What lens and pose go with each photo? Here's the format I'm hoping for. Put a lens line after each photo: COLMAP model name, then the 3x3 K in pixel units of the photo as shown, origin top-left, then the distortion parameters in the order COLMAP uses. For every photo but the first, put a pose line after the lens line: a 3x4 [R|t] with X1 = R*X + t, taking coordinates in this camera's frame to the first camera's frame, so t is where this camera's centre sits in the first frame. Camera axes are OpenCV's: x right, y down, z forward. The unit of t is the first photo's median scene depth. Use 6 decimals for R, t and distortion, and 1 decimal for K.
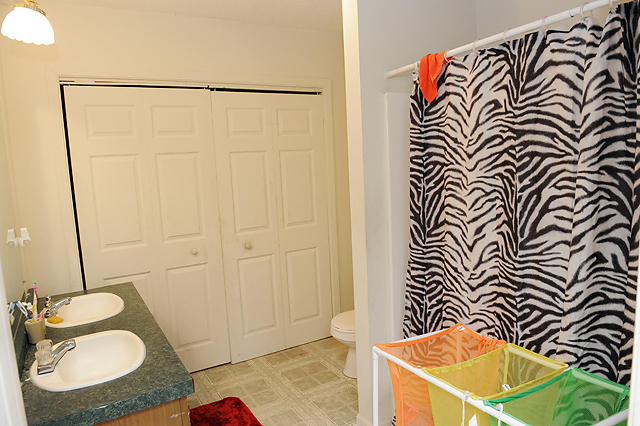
lens RADIAL K [[431.4, 0, 322.0], [0, 431.4, 217.3], [0, 0, 1]] dist [-0.034472, -0.001299]
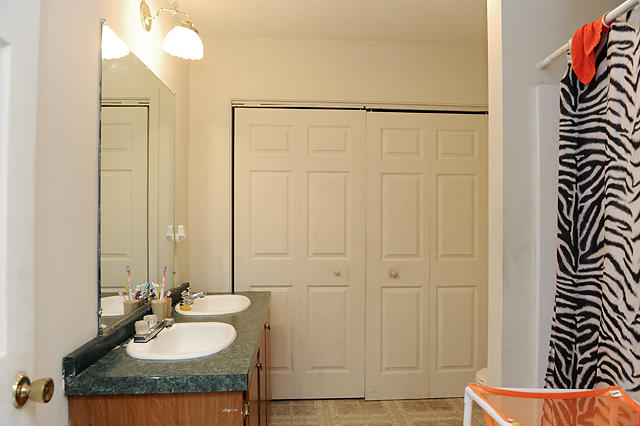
lens RADIAL K [[436.3, 0, 320.0], [0, 436.3, 213.0], [0, 0, 1]] dist [-0.041236, -0.000626]
pose [[0.894465, 0.048187, -0.444535, 0.171500], [-0.101884, 0.989988, -0.097691, 0.079889], [0.435376, 0.132672, 0.890419, 0.139881]]
